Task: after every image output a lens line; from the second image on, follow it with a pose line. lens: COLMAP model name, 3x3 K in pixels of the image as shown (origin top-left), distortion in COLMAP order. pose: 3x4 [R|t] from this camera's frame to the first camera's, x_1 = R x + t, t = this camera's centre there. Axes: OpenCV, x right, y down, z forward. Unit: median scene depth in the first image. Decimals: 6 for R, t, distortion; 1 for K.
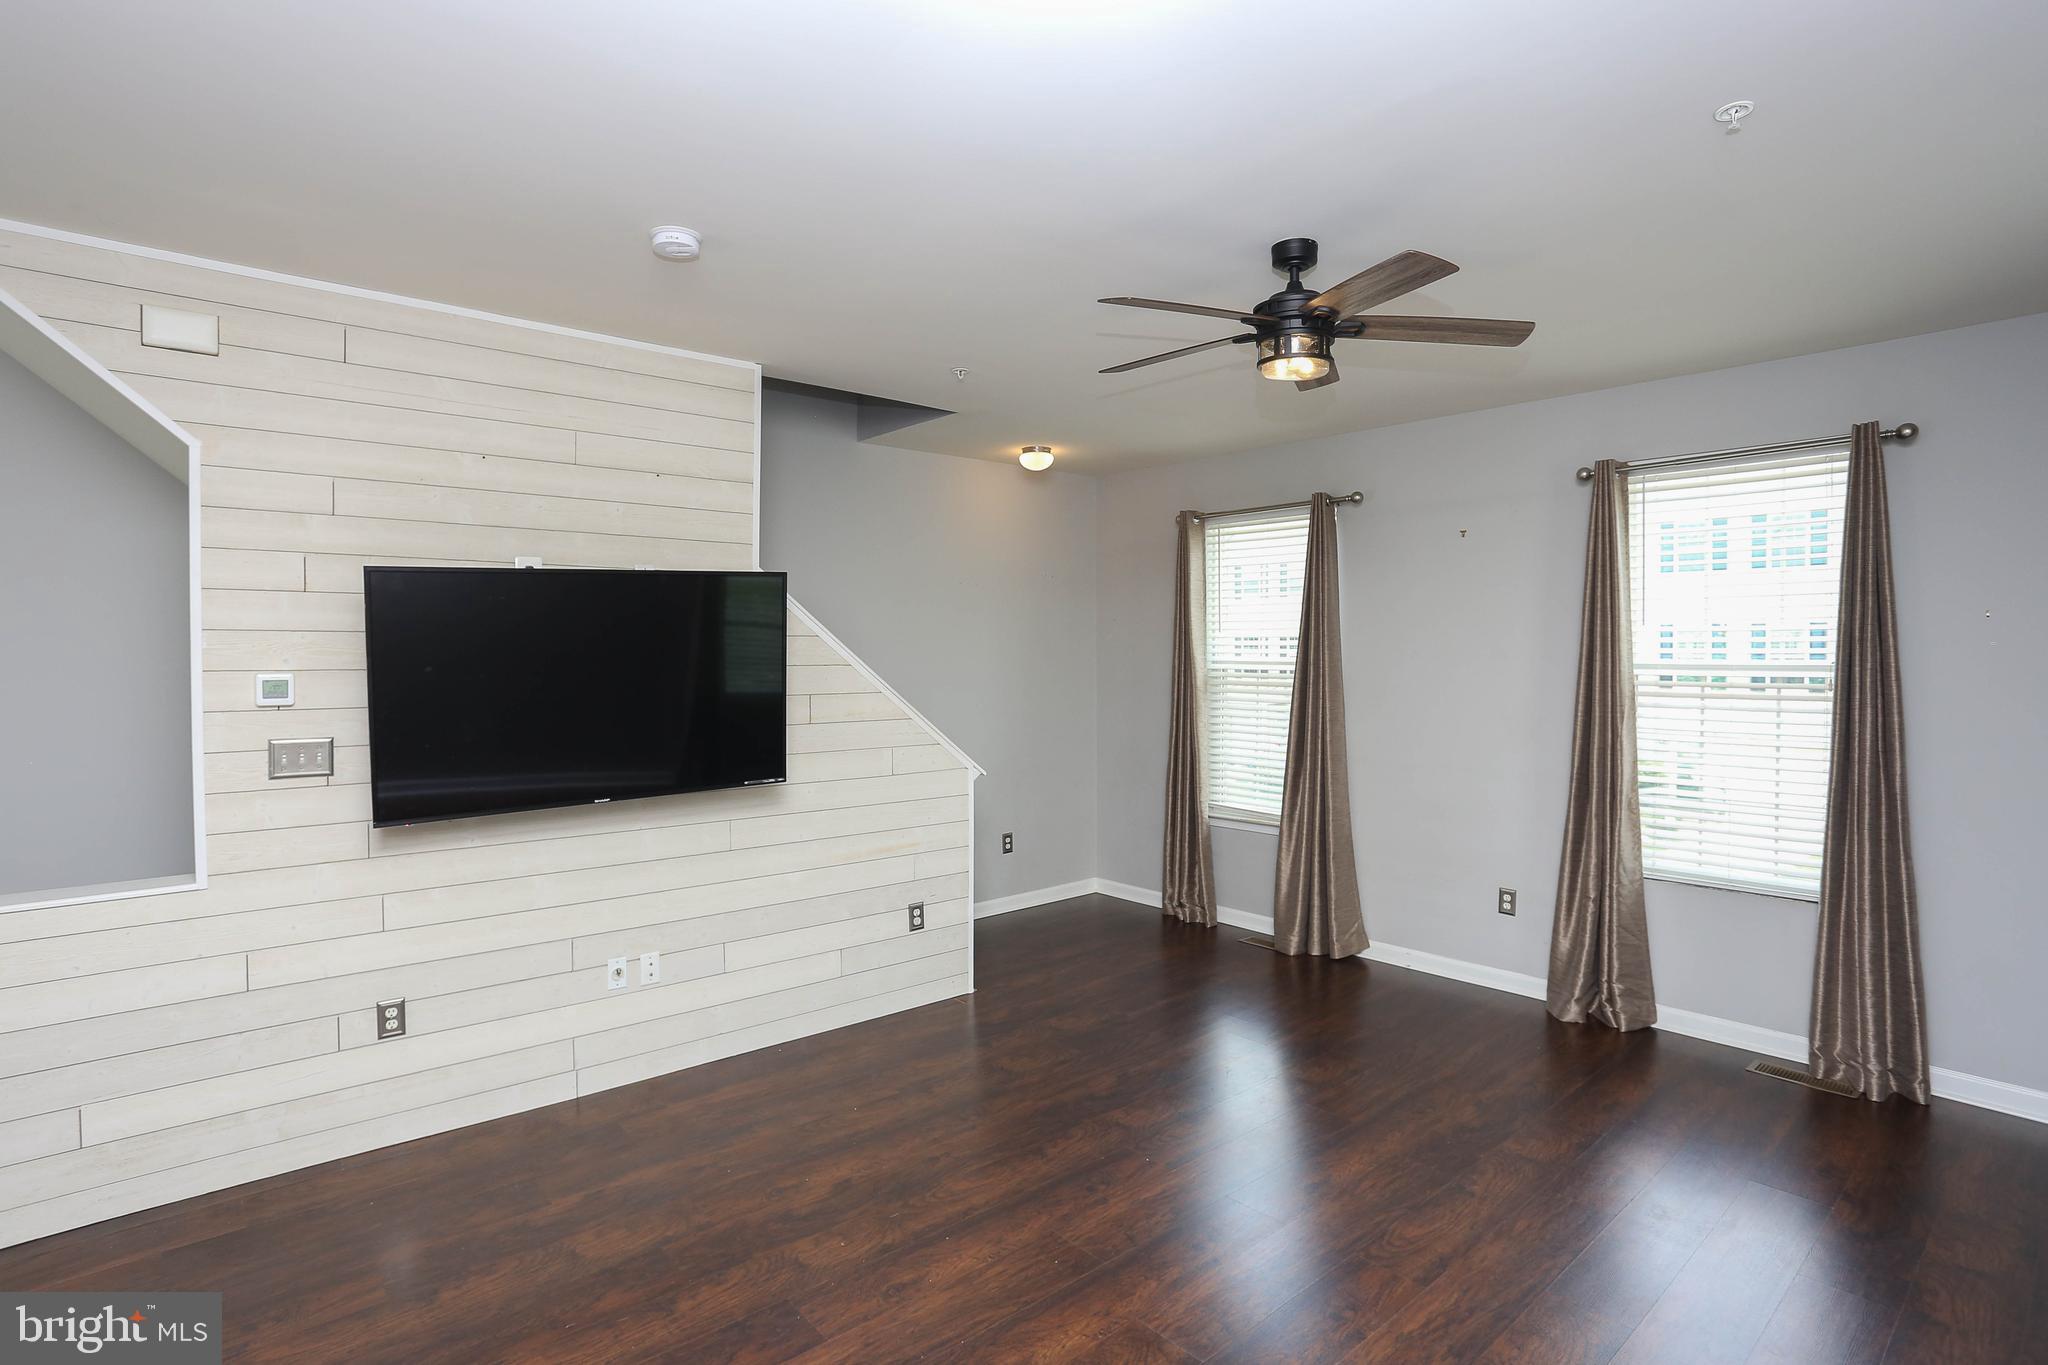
lens RADIAL K [[1009.2, 0, 1019.9], [0, 1009.2, 664.5], [0, 0, 1]] dist [-0.071658, 0.028696]
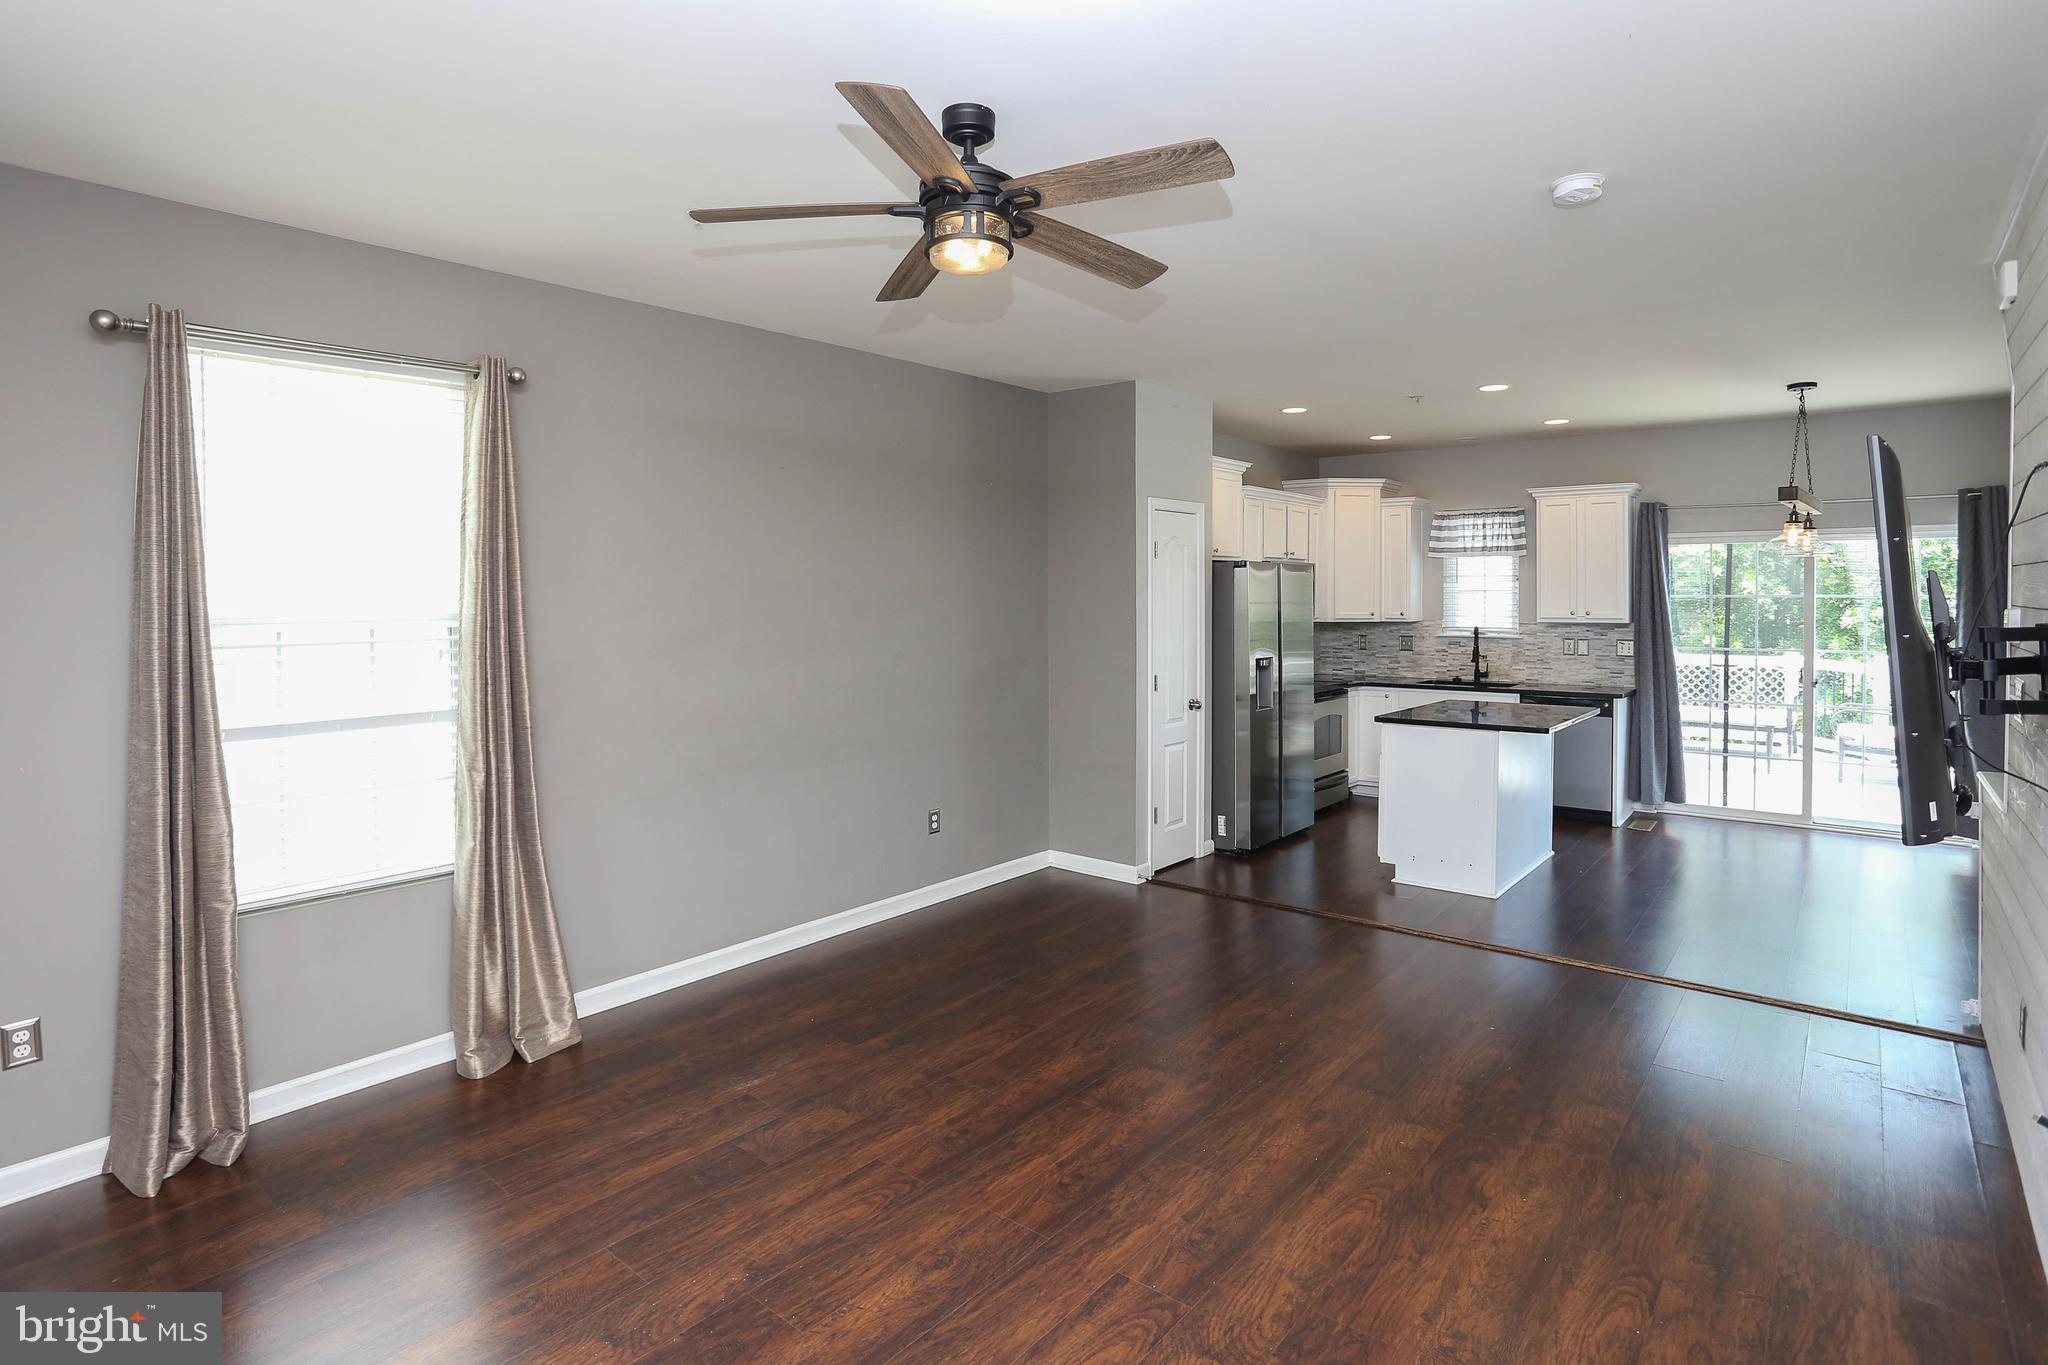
lens RADIAL K [[1048.3, 0, 1060.5], [0, 1048.3, 596.2], [0, 0, 1]] dist [-0.046886, 0.001491]
pose [[-0.980992, 0.005420, -0.193974, 0.258106], [0.002884, 0.999907, 0.013351, -0.015235], [0.194028, 0.012538, -0.980916, 1.304423]]
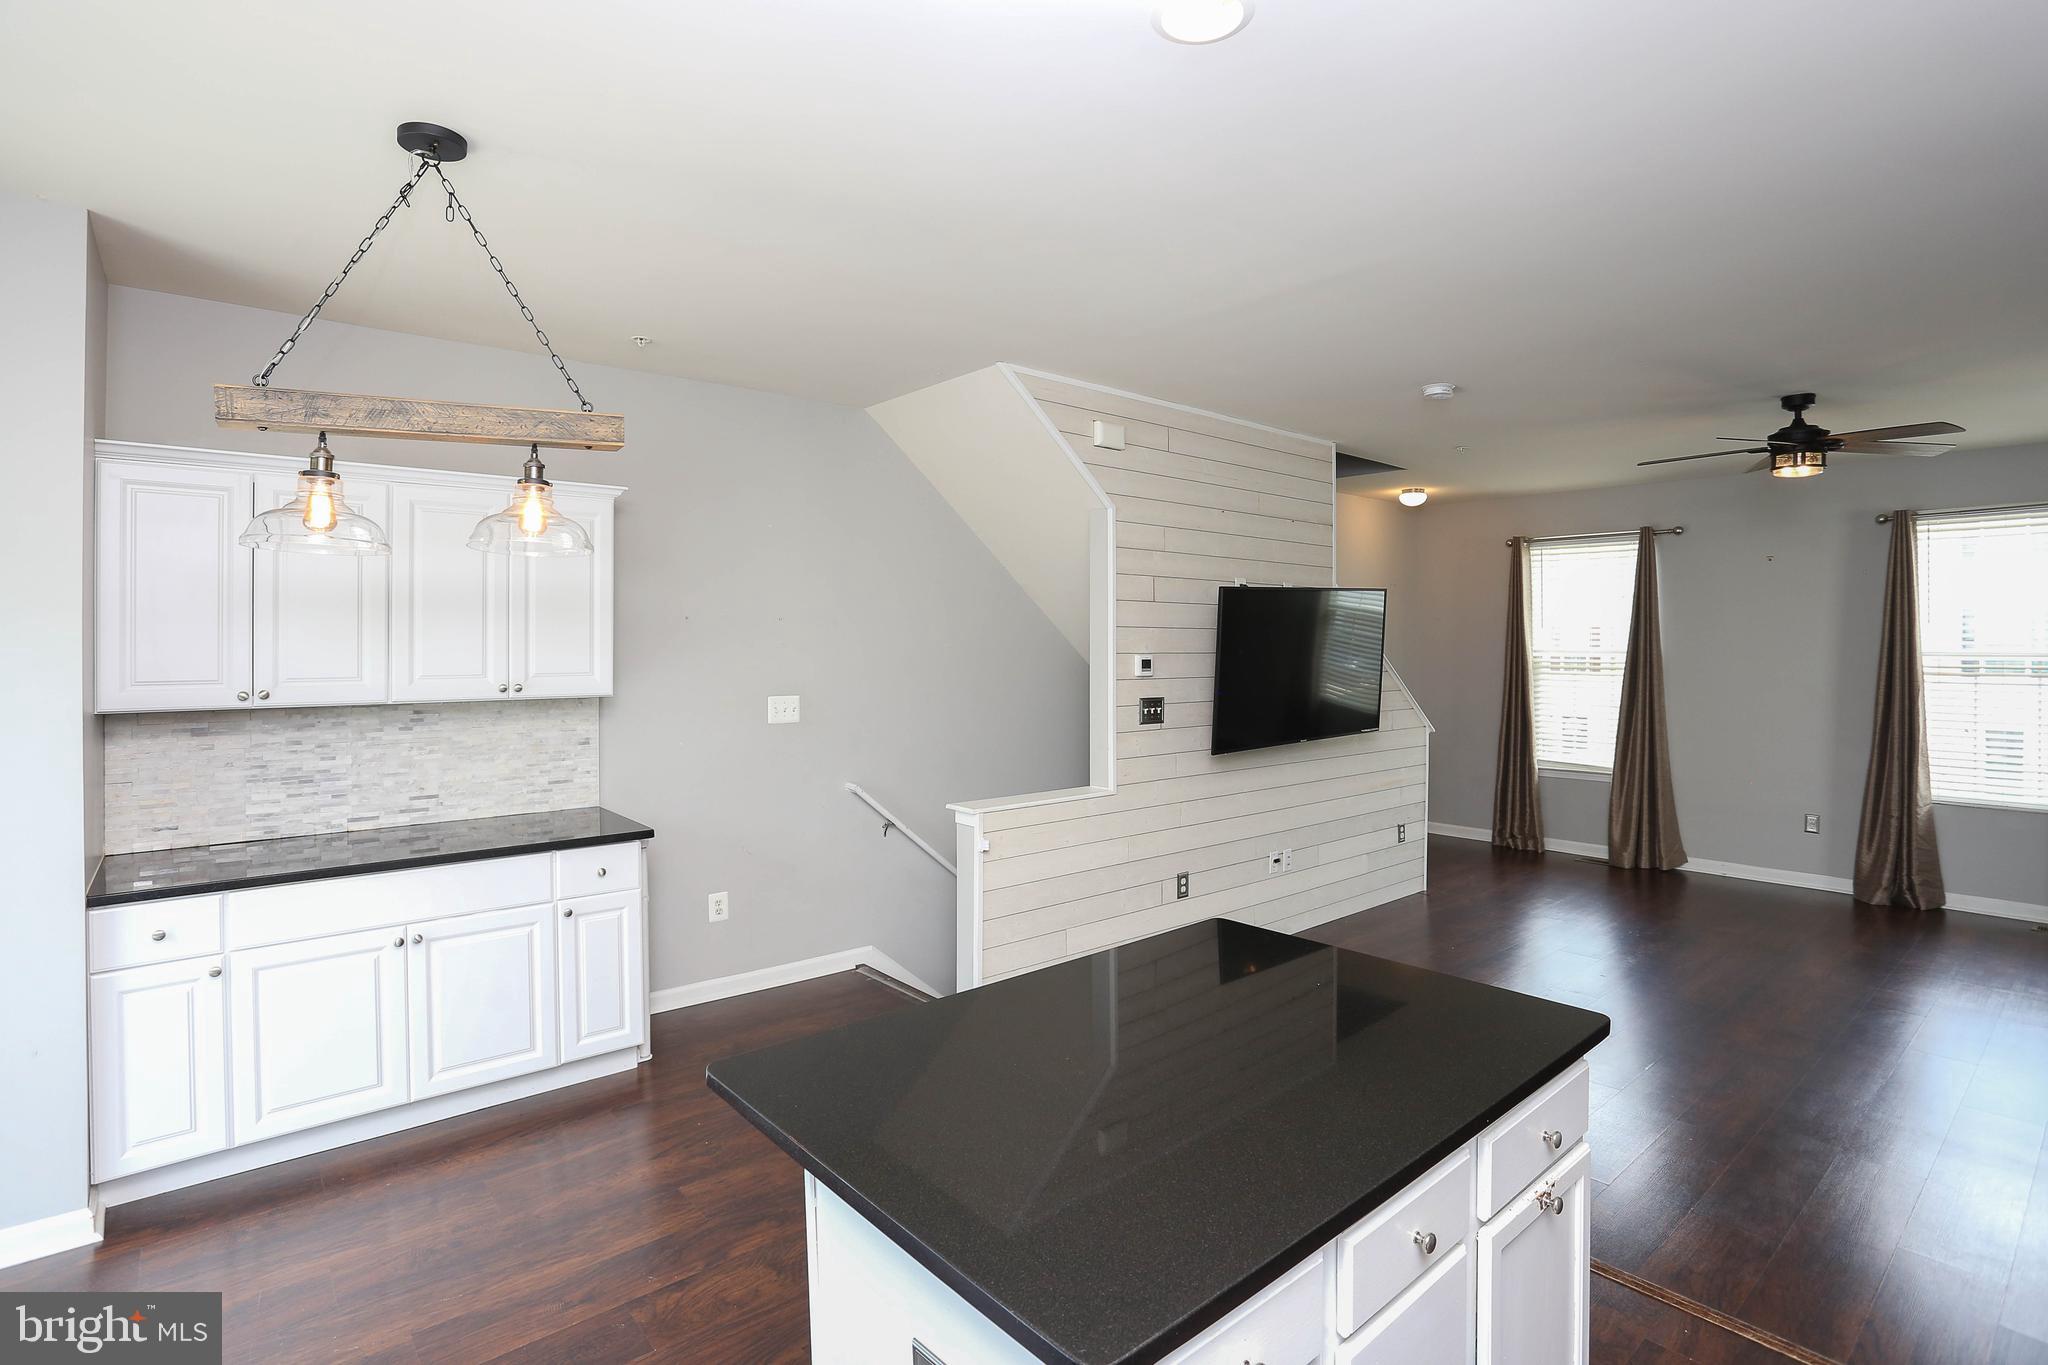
lens RADIAL K [[993.2, 0, 1014.6], [0, 993.2, 648.2], [0, 0, 1]] dist [-0.070694, 0.032375]
pose [[0.999904, 0.001996, -0.013679, -0.686929], [-0.002115, 0.999960, -0.008734, 0.008670], [0.013661, 0.008762, 0.999868, -0.411548]]
